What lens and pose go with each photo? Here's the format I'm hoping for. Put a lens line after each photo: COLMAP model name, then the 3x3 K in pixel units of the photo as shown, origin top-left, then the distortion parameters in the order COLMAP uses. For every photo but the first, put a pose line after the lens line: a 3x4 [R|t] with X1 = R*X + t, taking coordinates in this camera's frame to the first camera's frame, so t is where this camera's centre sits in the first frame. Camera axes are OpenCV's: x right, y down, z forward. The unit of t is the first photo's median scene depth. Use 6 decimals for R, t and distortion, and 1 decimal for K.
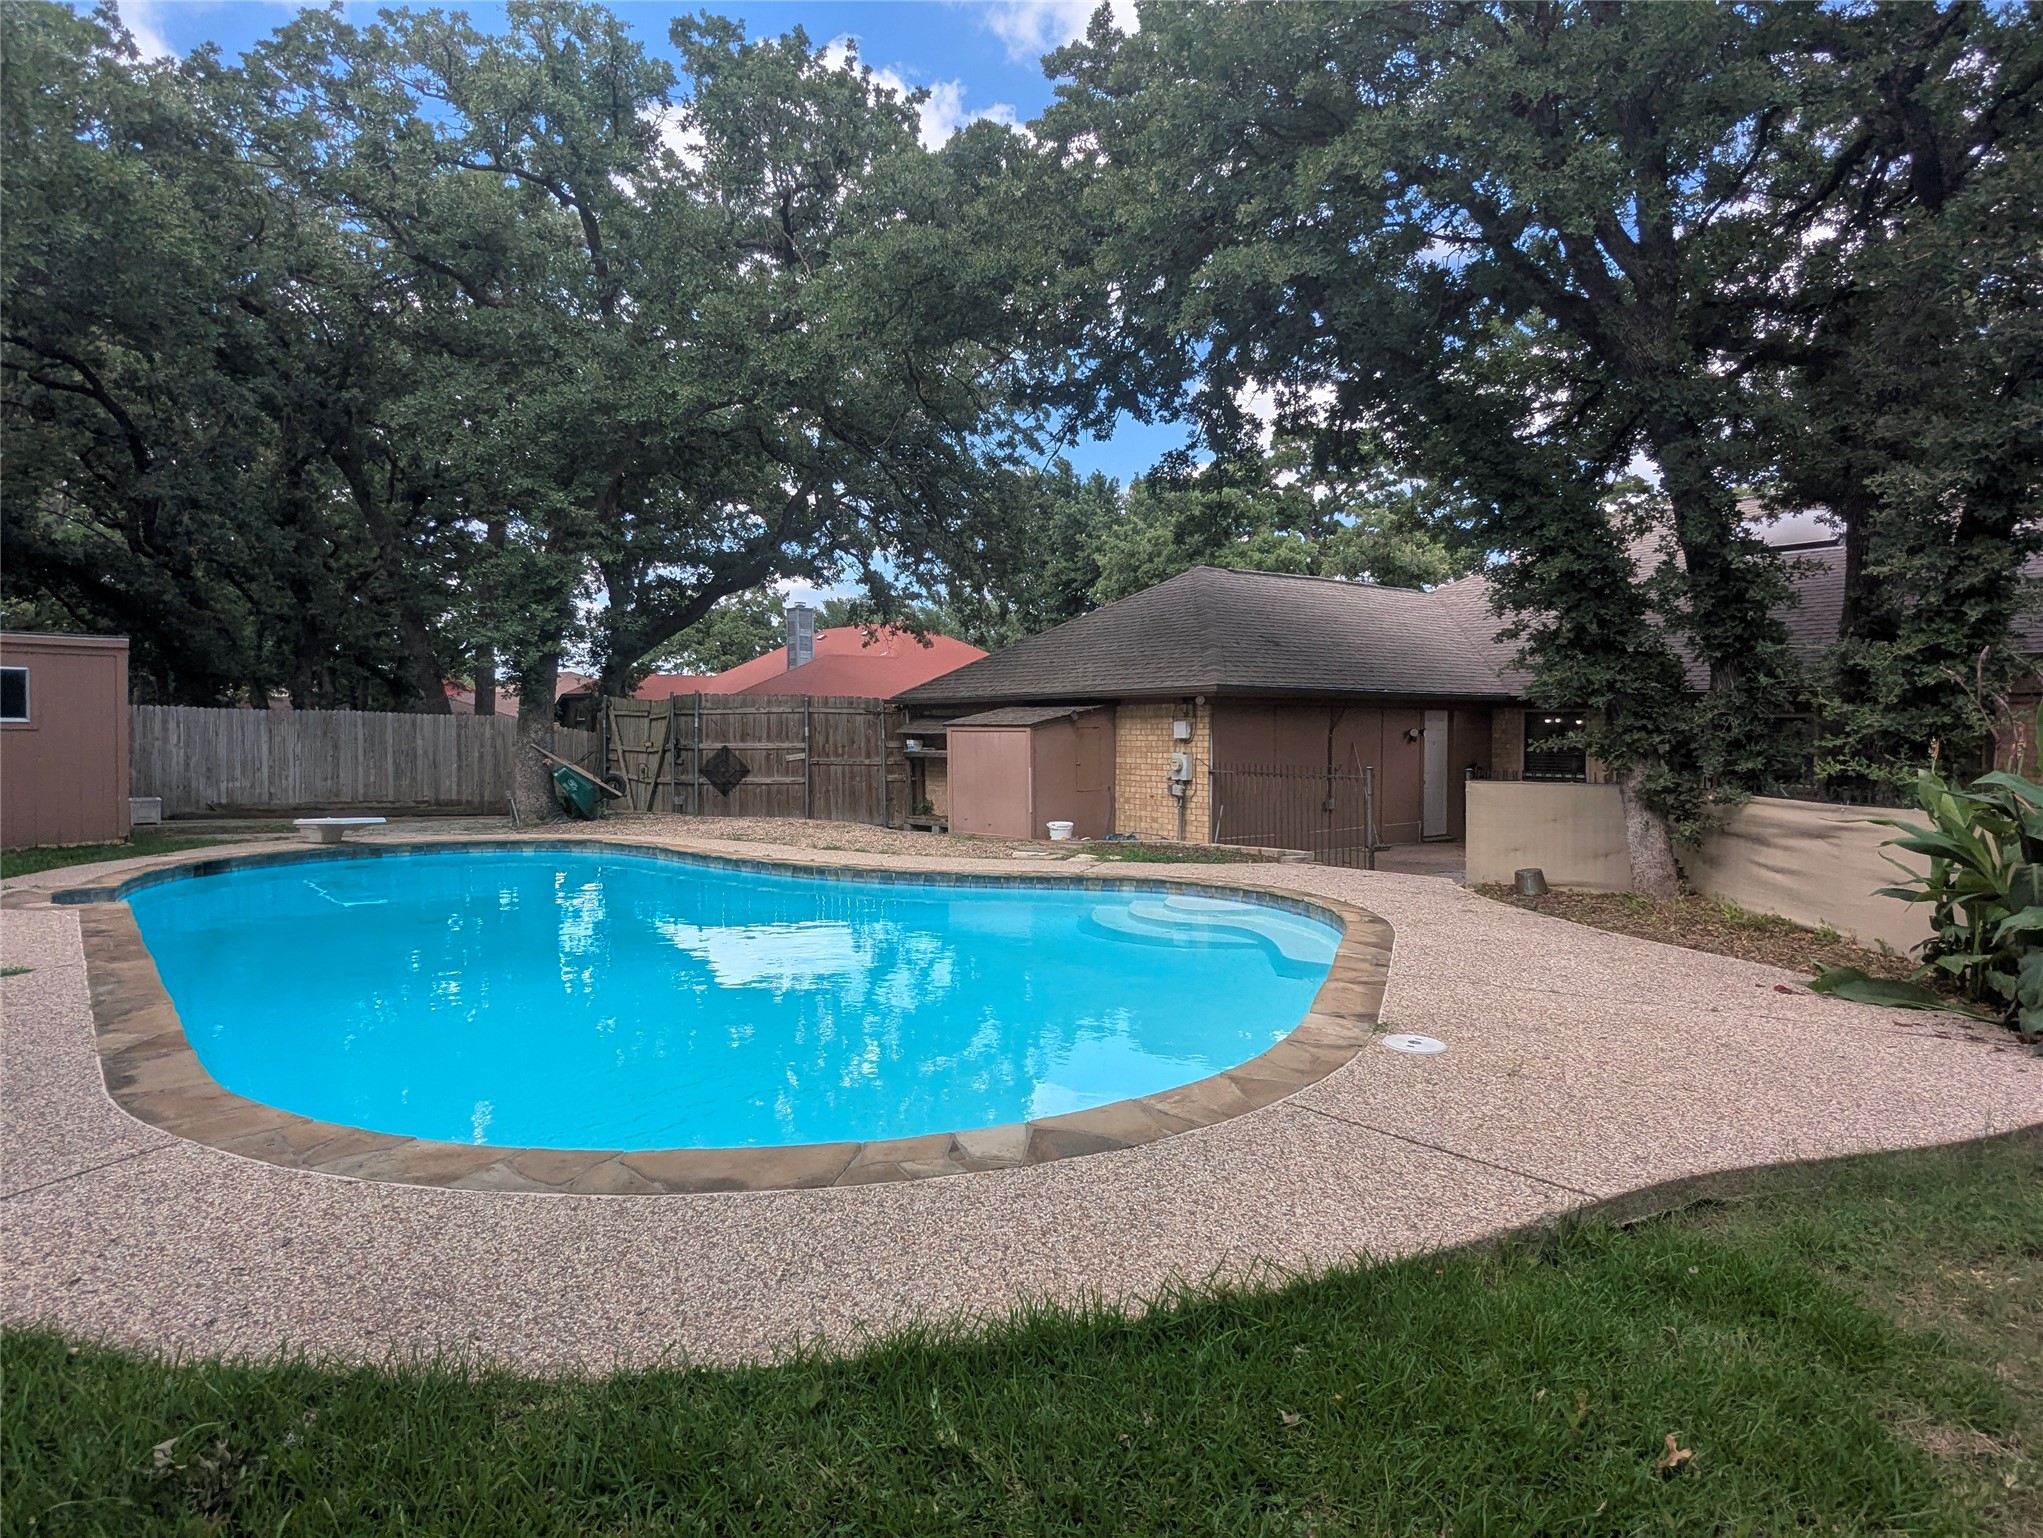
lens RADIAL K [[1167.3, 0, 1021.5], [0, 1167.3, 769.0], [0, 0, 1]] dist [-0.000907, -0.001101]
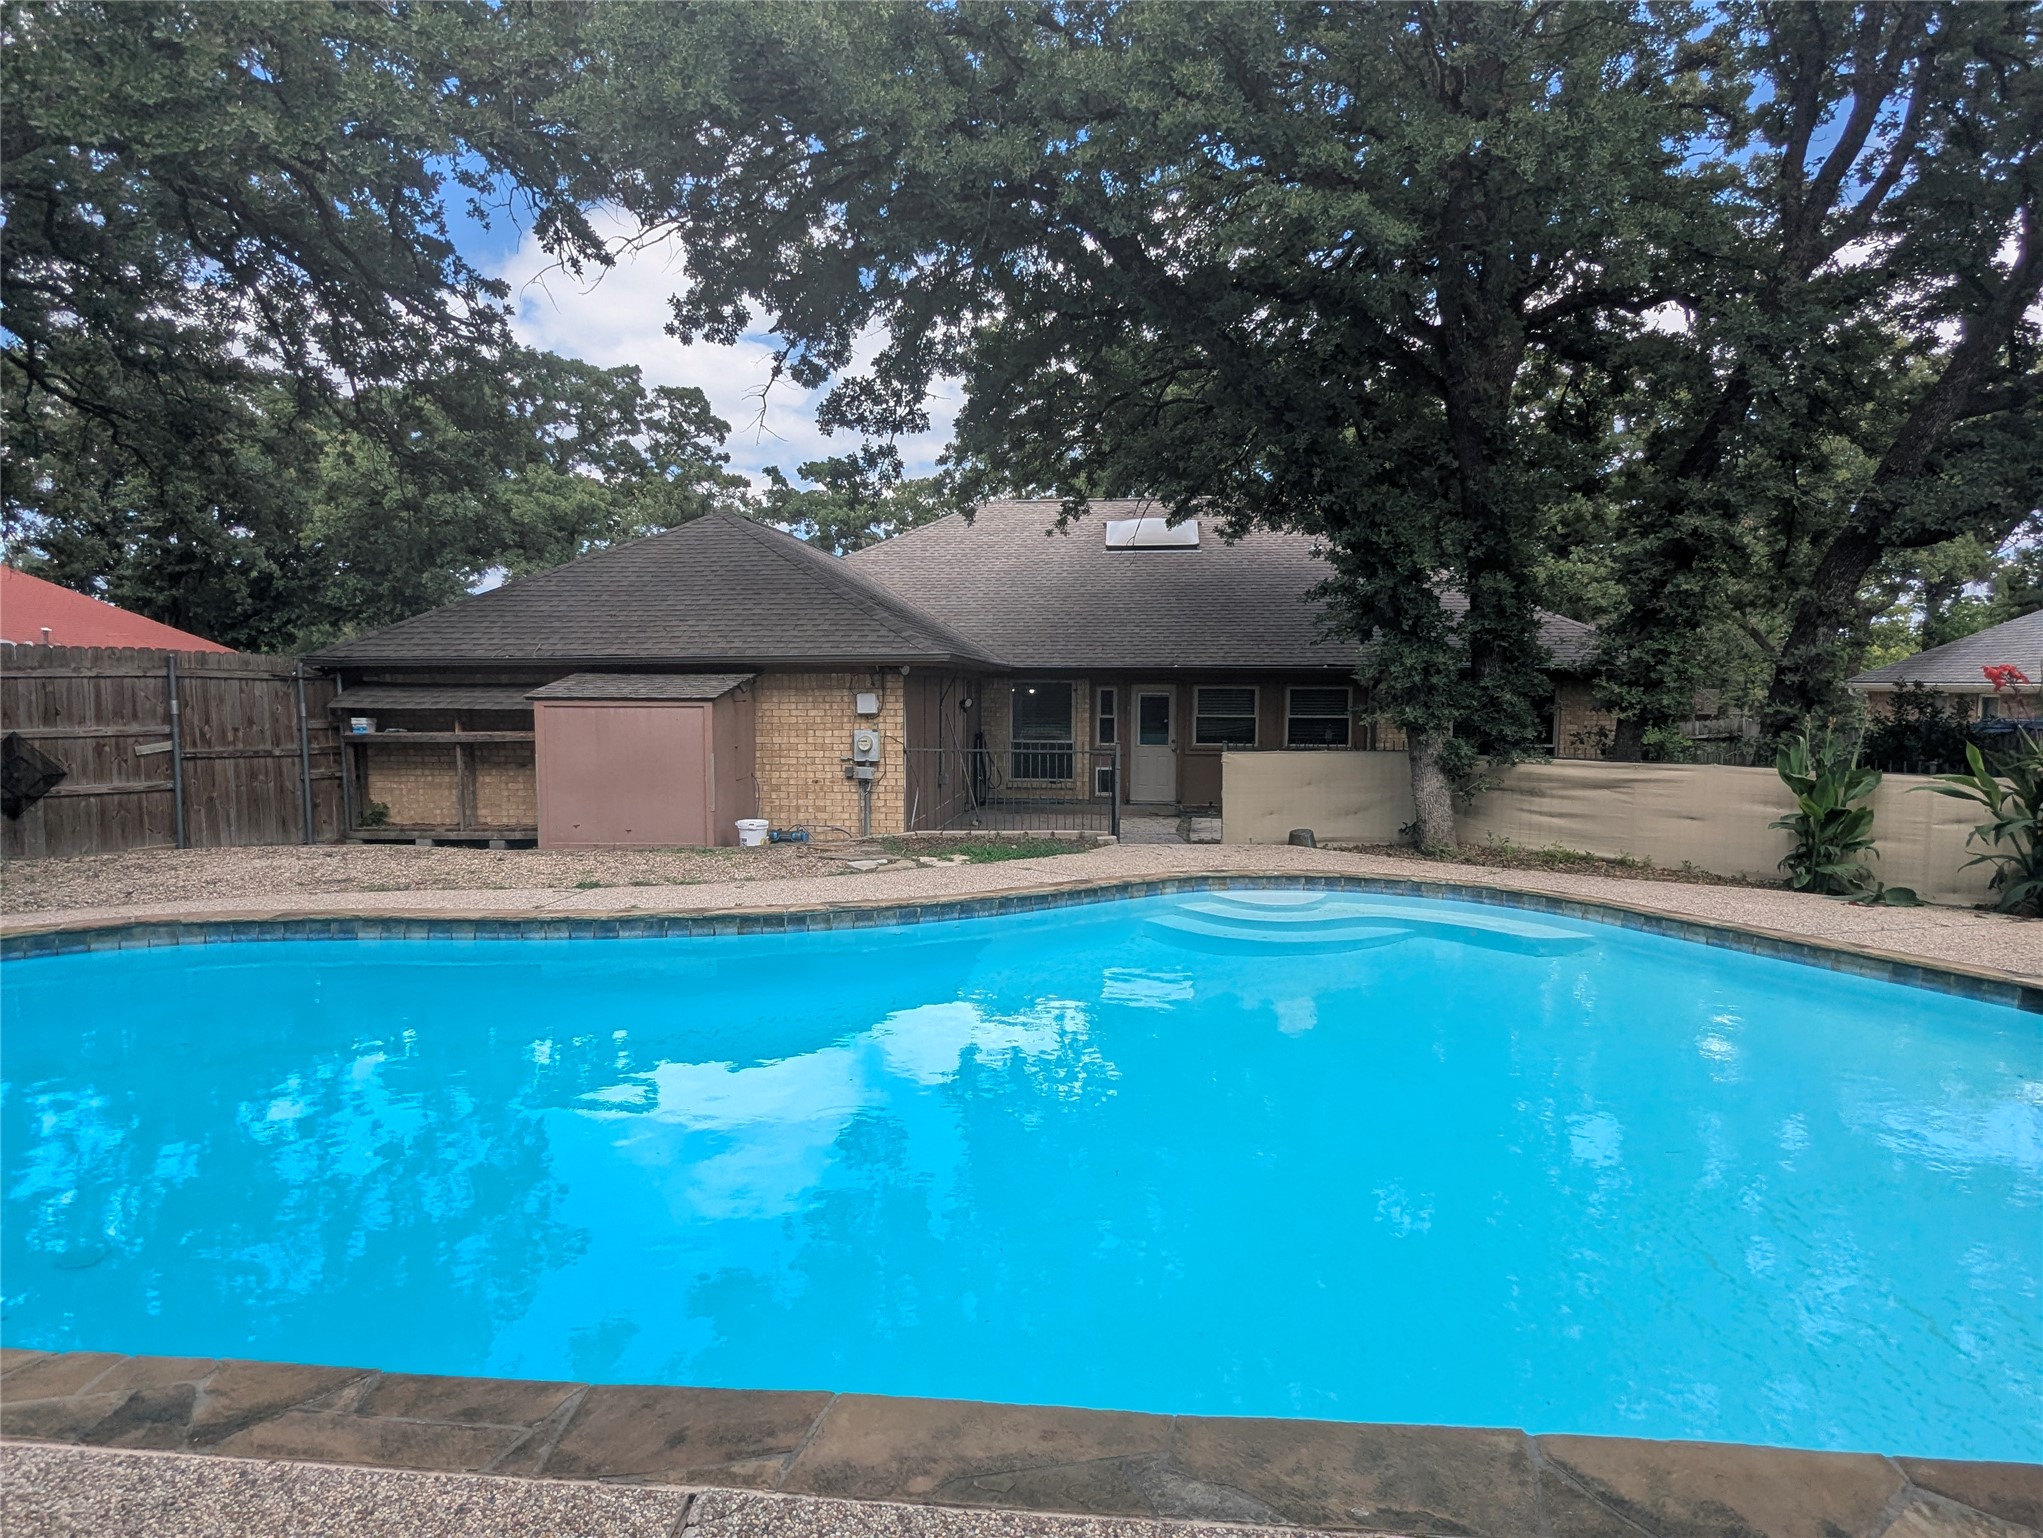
lens RADIAL K [[1167.3, 0, 1021.5], [0, 1167.3, 769.0], [0, 0, 1]] dist [-0.000907, -0.001101]
pose [[0.706244, -0.045046, 0.706534, -0.389674], [0.023227, 0.998911, 0.040469, -0.017056], [-0.707587, -0.012170, 0.706521, 0.300150]]
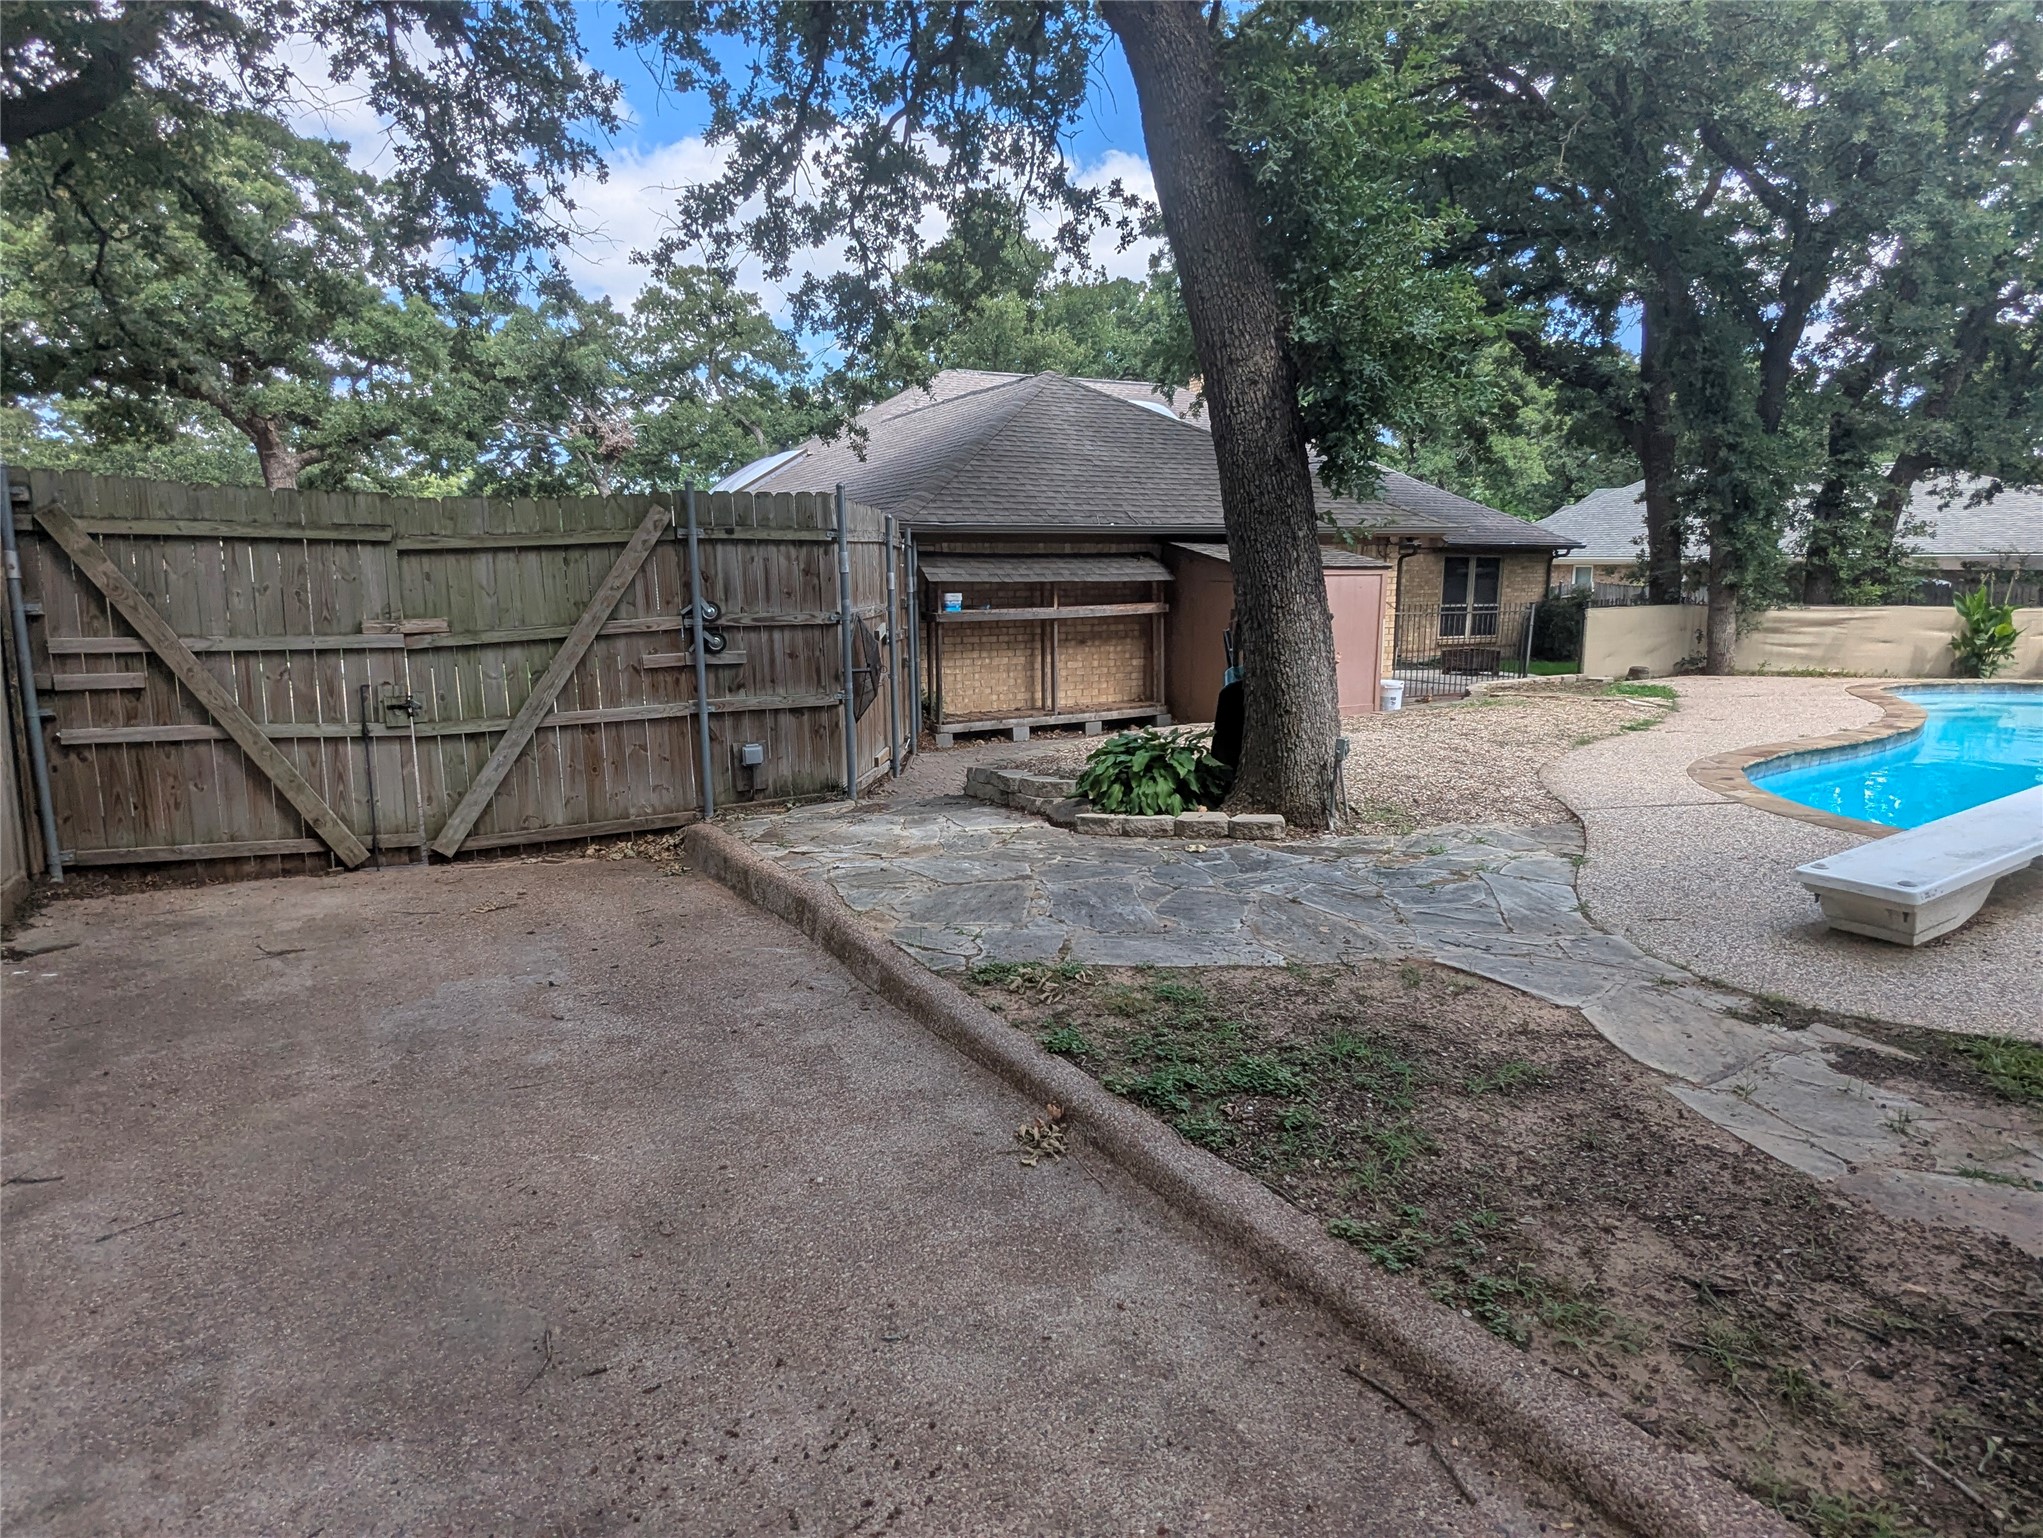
lens RADIAL K [[1167.3, 0, 1021.5], [0, 1167.3, 769.0], [0, 0, 1]] dist [-0.000907, -0.001101]
pose [[0.203654, -0.166423, 0.964794, -0.854336], [0.037446, 0.986050, 0.162186, -0.040400], [-0.978327, 0.003098, 0.207045, 1.071543]]
